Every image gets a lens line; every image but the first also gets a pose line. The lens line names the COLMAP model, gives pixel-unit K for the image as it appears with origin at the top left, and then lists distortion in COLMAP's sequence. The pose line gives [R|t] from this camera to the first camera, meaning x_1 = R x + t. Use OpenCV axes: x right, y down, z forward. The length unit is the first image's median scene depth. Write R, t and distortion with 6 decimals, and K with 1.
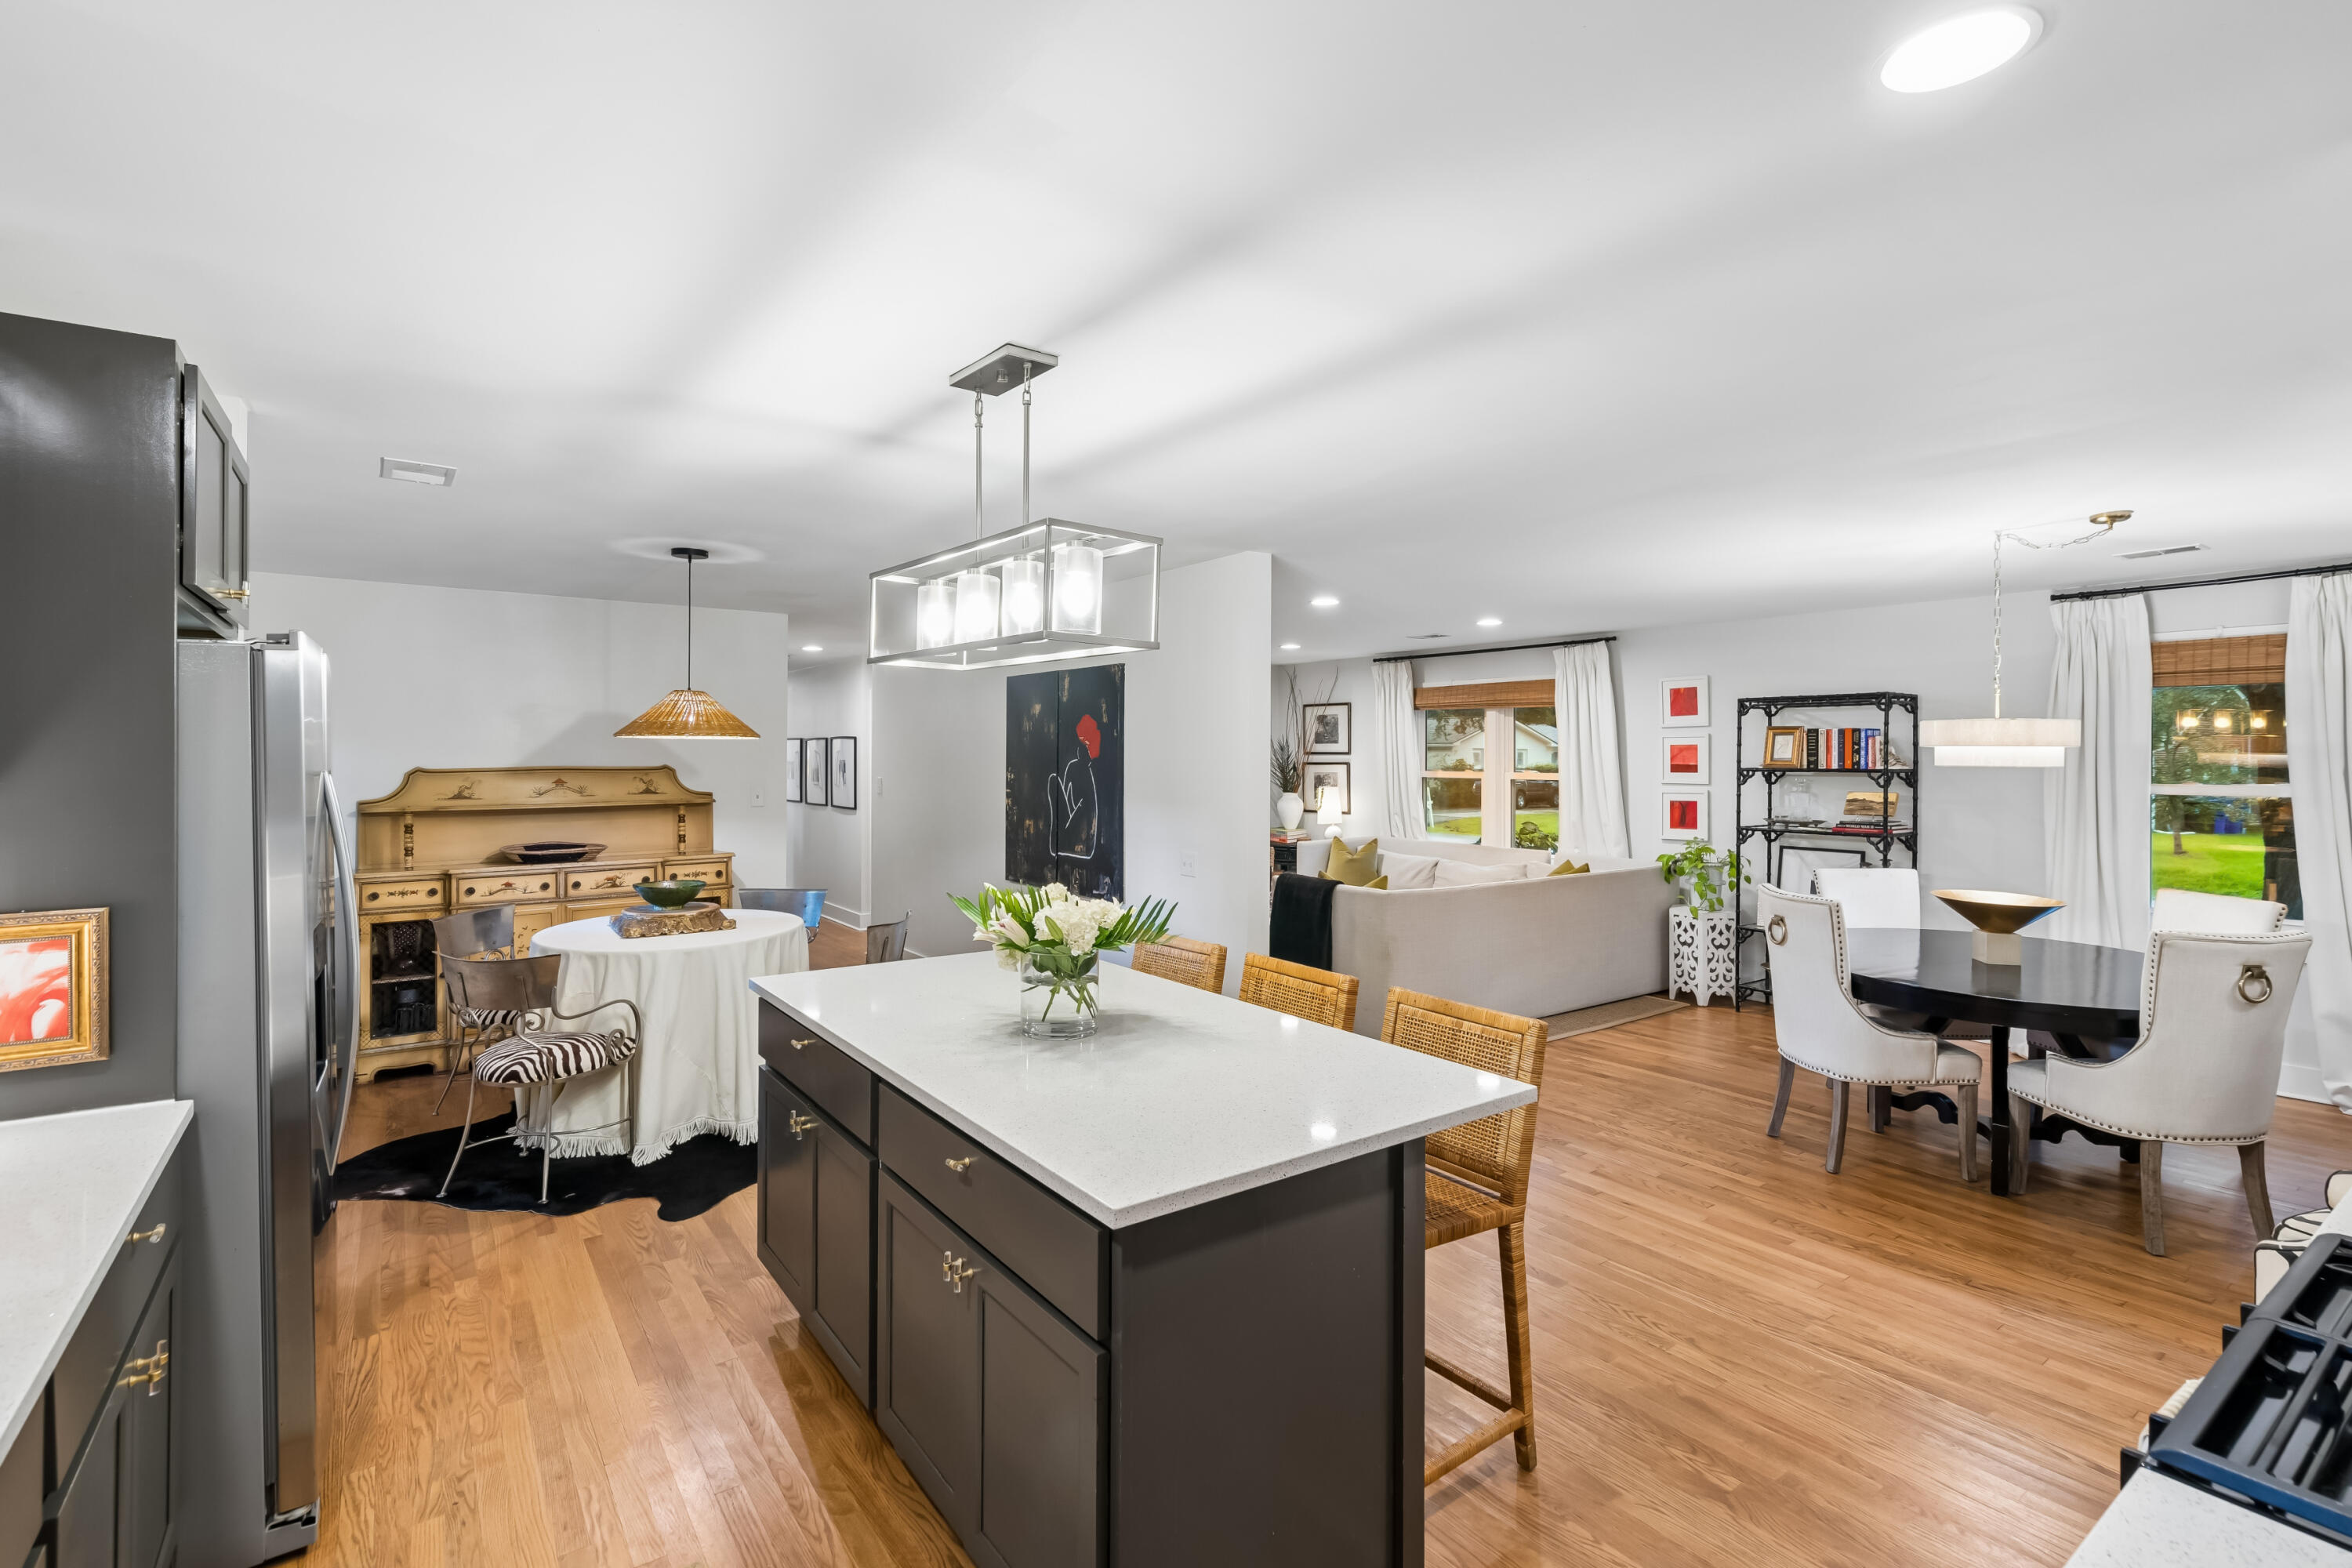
lens RADIAL K [[1078.9, 0, 1166.2], [0, 1078.9, 767.6], [0, 0, 1]] dist [0.003116, 0.000480]
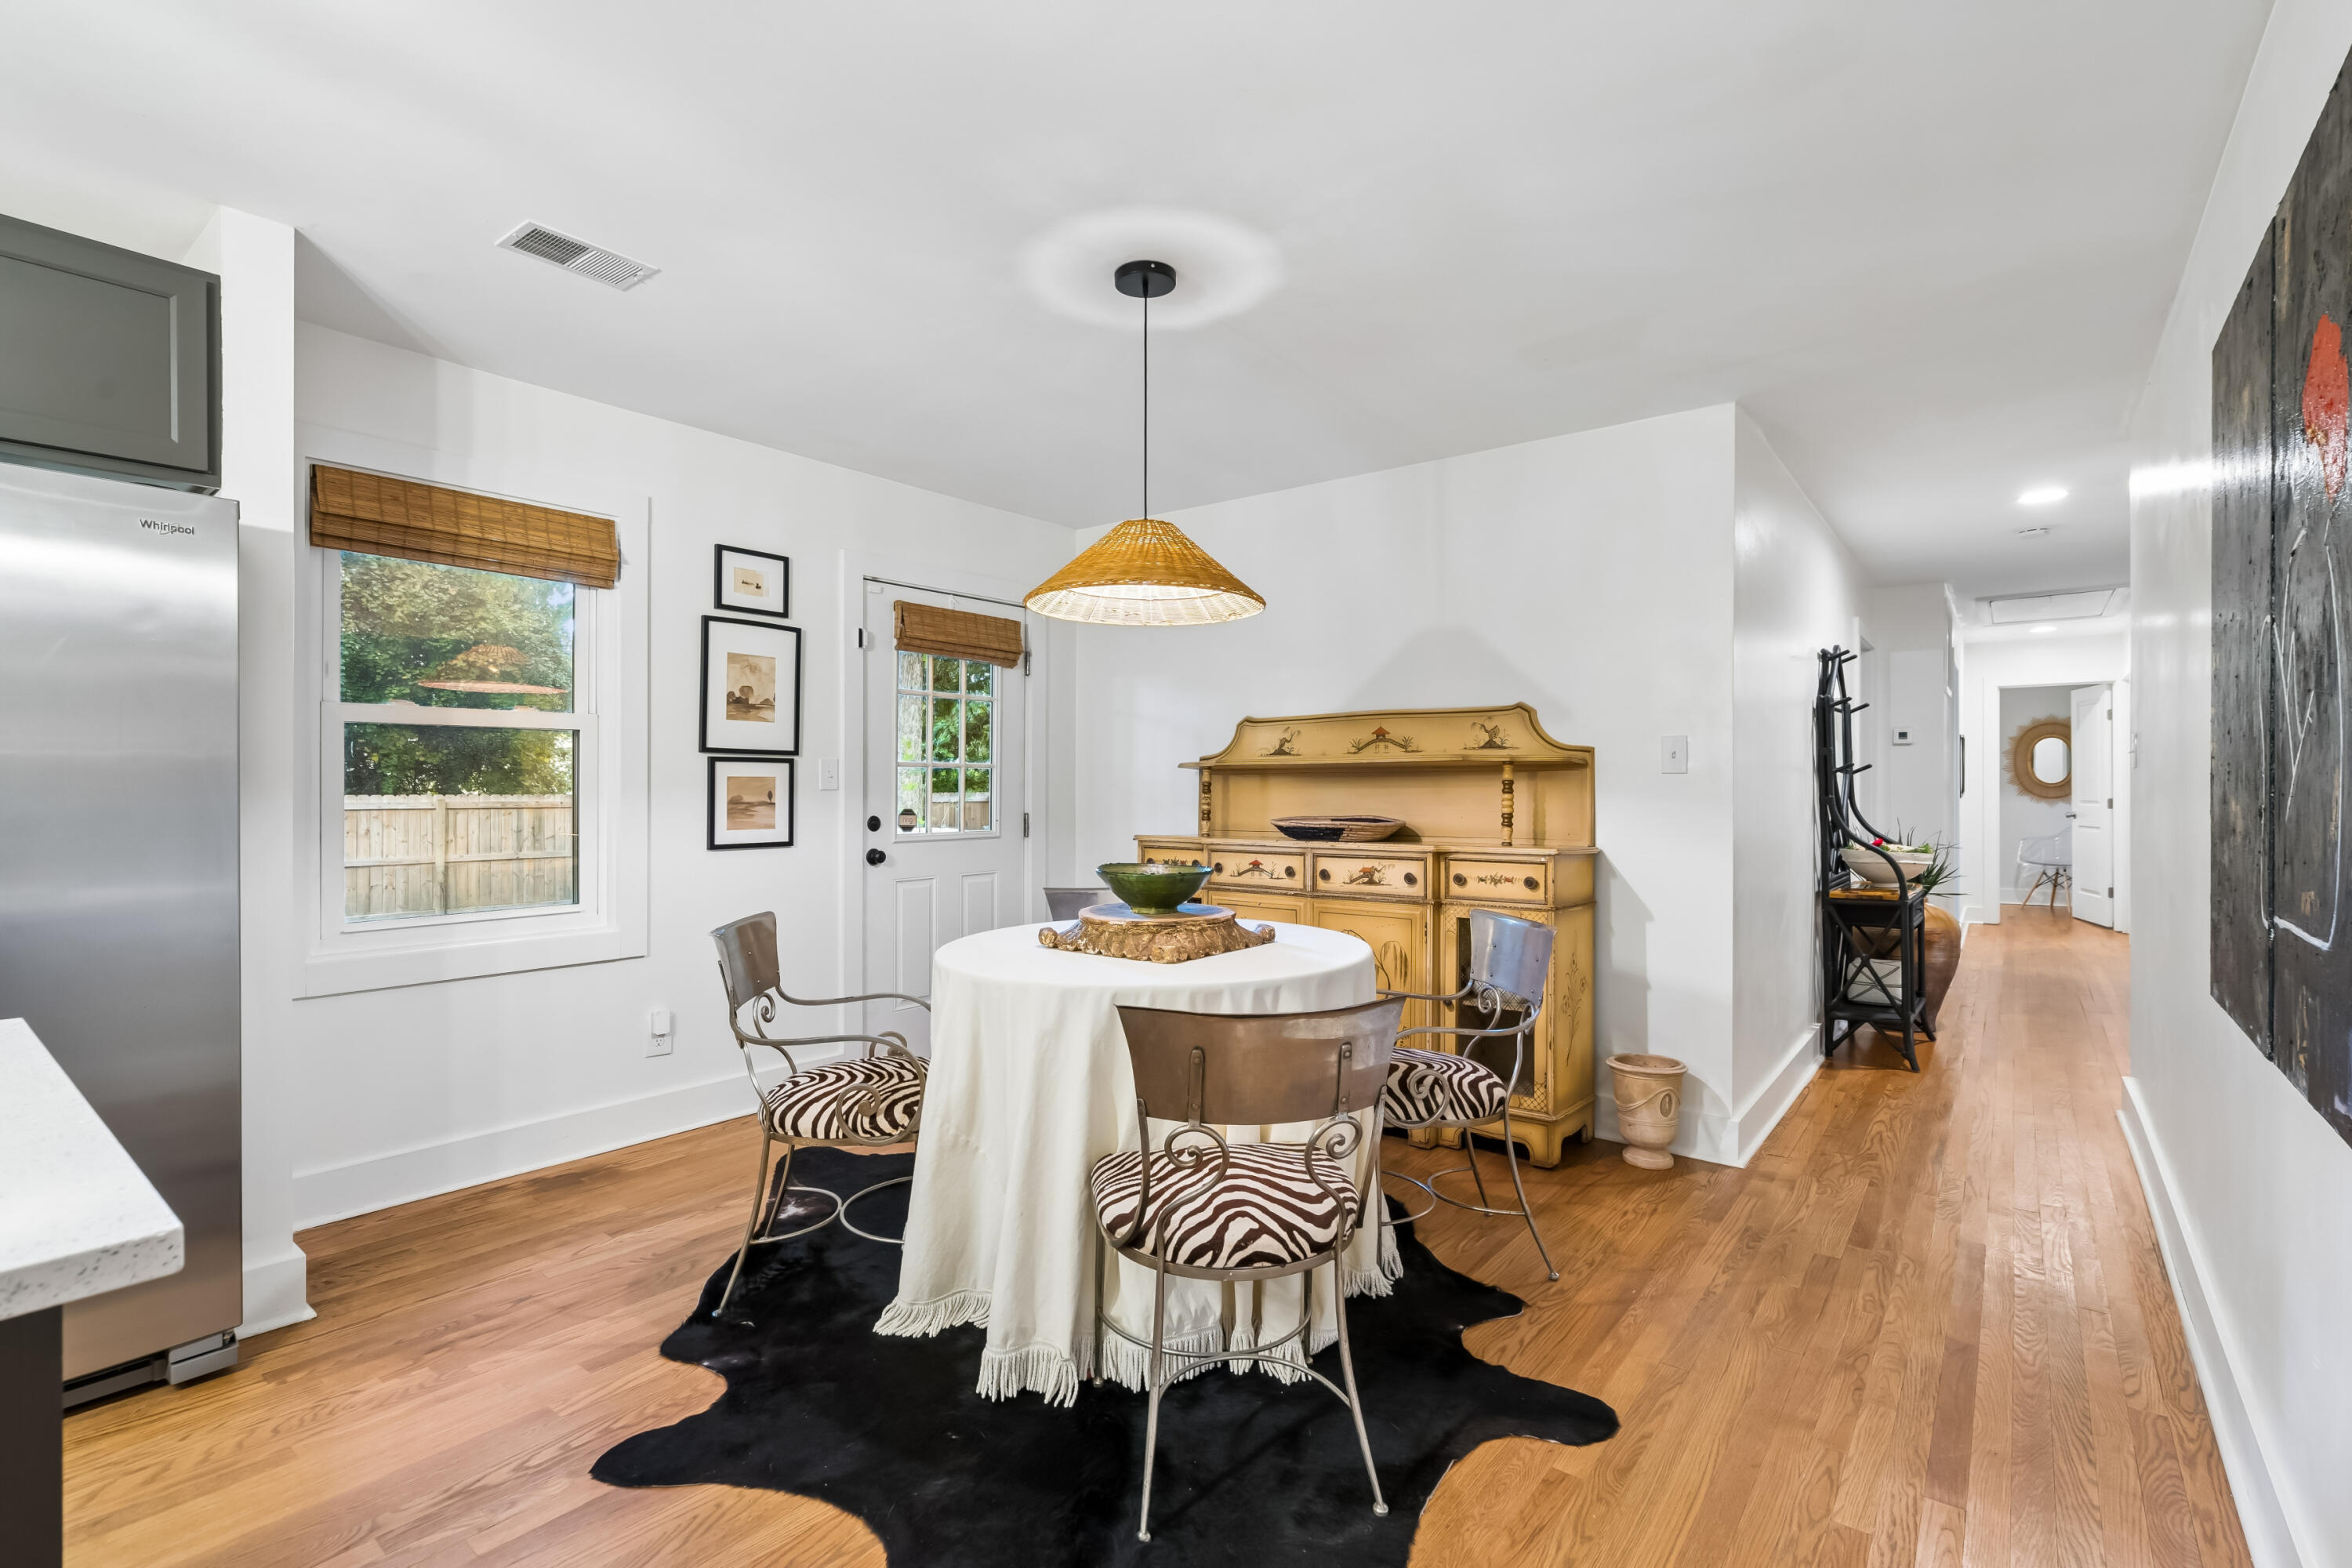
lens RADIAL K [[1078.9, 0, 1170.1], [0, 1078.9, 780.9], [0, 0, 1]] dist [0.003116, 0.000480]
pose [[0.273502, 0.006401, -0.961850, 0.034801], [-0.006634, 0.999967, 0.004769, 0.017903], [0.961848, 0.005077, 0.273536, 0.277171]]
